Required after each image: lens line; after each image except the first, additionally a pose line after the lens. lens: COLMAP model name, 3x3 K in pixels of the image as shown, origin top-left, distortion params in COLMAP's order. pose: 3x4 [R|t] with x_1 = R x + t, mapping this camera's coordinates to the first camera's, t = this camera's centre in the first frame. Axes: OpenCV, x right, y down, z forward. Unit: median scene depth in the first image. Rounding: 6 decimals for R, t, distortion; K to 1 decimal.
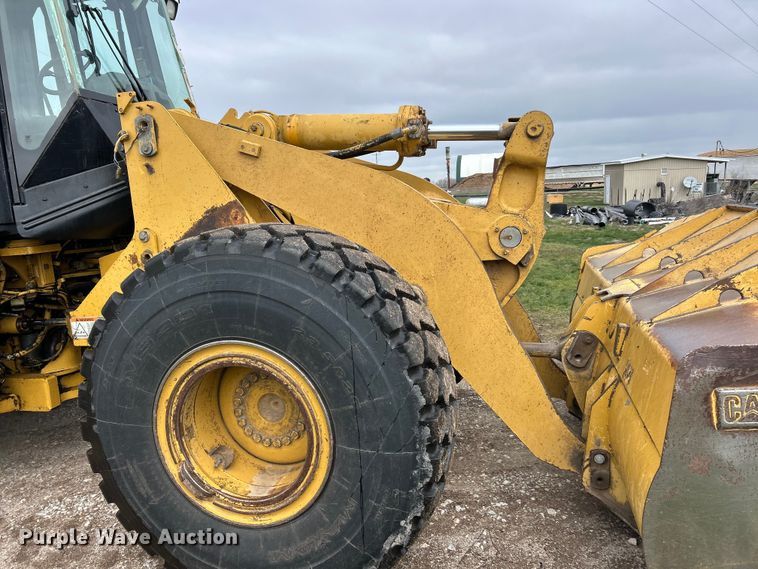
lens RADIAL K [[570.8, 0, 372.5], [0, 570.8, 278.8], [0, 0, 1]] dist [0.058076, -0.060175]
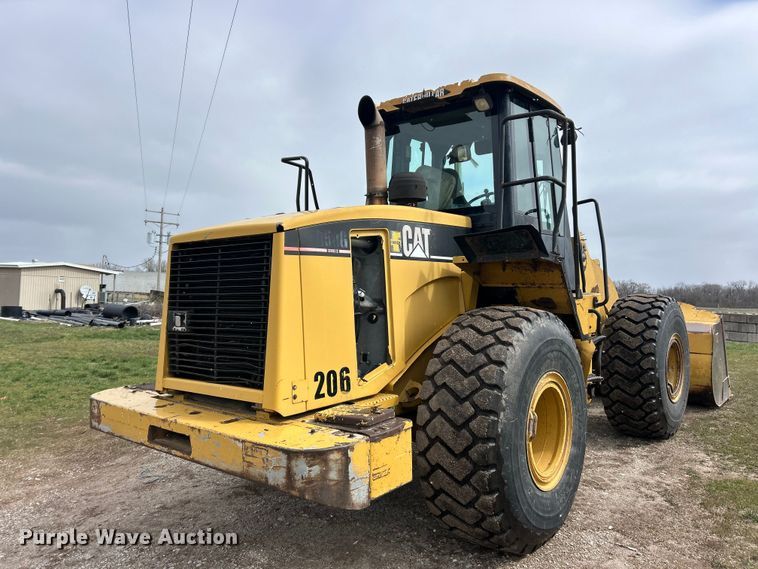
lens RADIAL K [[570.8, 0, 375.8], [0, 570.8, 273.7], [0, 0, 1]] dist [0.058076, -0.060175]
pose [[0.442677, 0.077748, 0.893304, -2.826025], [0.100274, 0.985693, -0.135480, 0.042774], [-0.891057, 0.149549, 0.428548, 0.838130]]
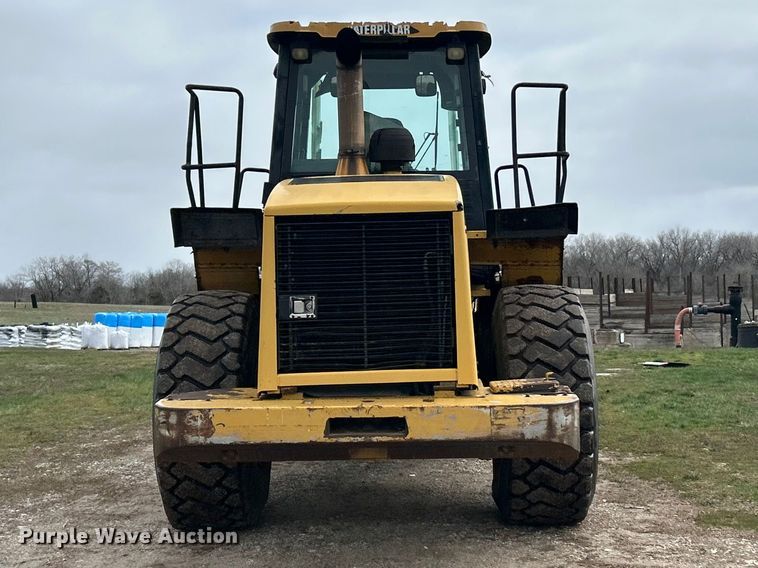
lens RADIAL K [[1257.3, 0, 398.2], [0, 1257.3, 272.2], [0, 0, 1]] dist [0.168312, 0.000000]
pose [[-0.212126, 0.055519, 0.975664, -4.318840], [0.161439, 0.986658, -0.021045, -0.058231], [-0.963815, 0.153046, -0.218259, 2.172674]]
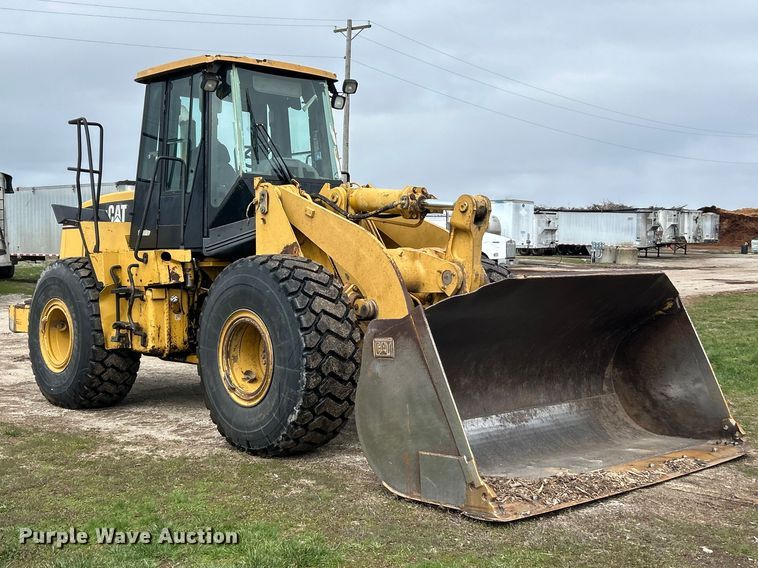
lens RADIAL K [[968.1, 0, 378.7], [0, 968.1, 281.8], [0, 0, 1]] dist [0.066292, 0.000000]
pose [[0.829981, 0.080970, -0.551884, 1.633491], [-0.132623, 0.989681, -0.054251, 0.108230], [0.541796, 0.118220, 0.832155, -1.296332]]
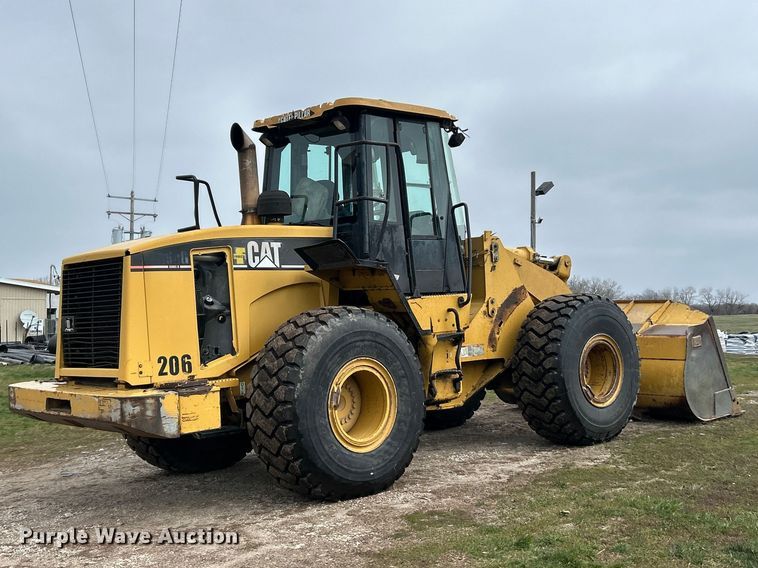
lens RADIAL K [[968.1, 0, 365.6], [0, 968.1, 284.9], [0, 0, 1]] dist [0.066292, 0.000000]
pose [[0.562672, 0.056158, 0.824770, -3.754081], [0.115174, 0.982634, -0.145481, 0.337664], [-0.818618, 0.176851, 0.546433, -0.522081]]
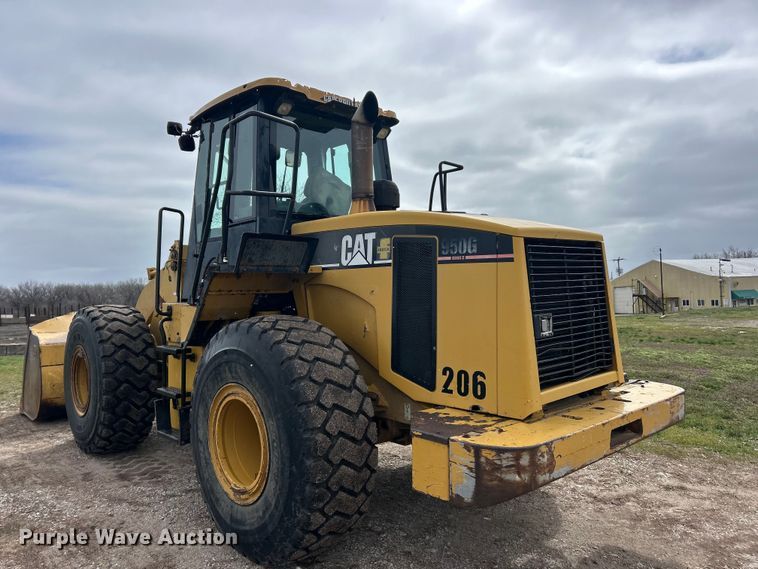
lens RADIAL K [[573.9, 0, 381.0], [0, 573.9, 277.8], [0, 0, 1]] dist [0.040670, -0.010944]
pose [[-0.832942, 0.088197, 0.546286, -2.213355], [0.144583, 0.987610, 0.061003, -0.292891], [-0.534138, 0.129795, -0.835374, 2.987635]]
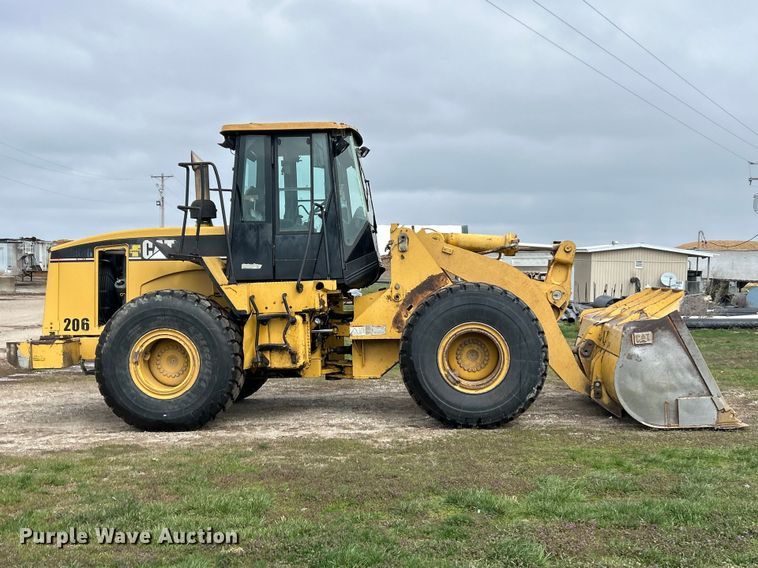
lens RADIAL K [[885.2, 0, 365.2], [0, 885.2, 288.2], [0, 0, 1]] dist [0.076099, 0.000000]
pose [[0.985877, 0.047308, 0.160651, -1.167085], [-0.025373, 0.990392, -0.135943, 0.432190], [-0.165539, 0.129947, 0.977605, -2.503252]]
